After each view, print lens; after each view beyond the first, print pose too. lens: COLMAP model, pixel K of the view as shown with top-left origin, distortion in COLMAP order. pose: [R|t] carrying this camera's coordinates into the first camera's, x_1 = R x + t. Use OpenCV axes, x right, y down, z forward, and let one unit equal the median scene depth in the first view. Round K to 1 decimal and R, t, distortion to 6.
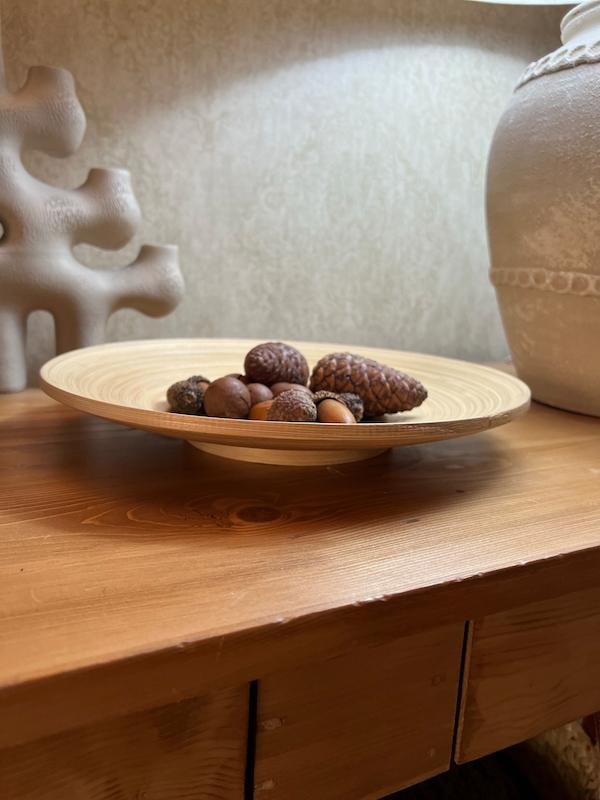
lens RADIAL K [[613.9, 0, 301.5], [0, 613.9, 400.3], [0, 0, 1]] dist [0.027655, -0.047966]
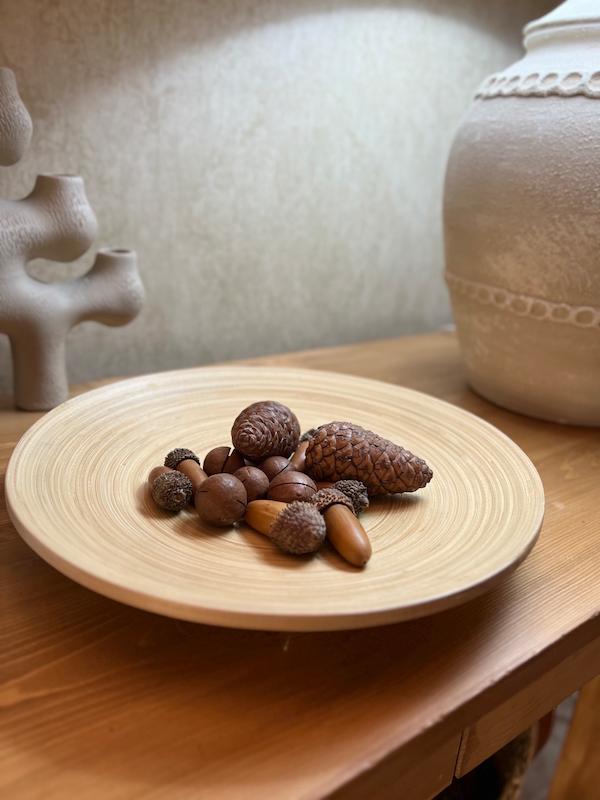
lens RADIAL K [[613.9, 0, 283.3], [0, 613.9, 365.0], [0, 0, 1]] dist [0.027655, -0.047966]
pose [[0.985730, -0.041366, 0.163170, -0.129304], [0.014260, 0.986372, 0.163912, -0.214327], [-0.167727, -0.159246, 0.972887, 0.009481]]
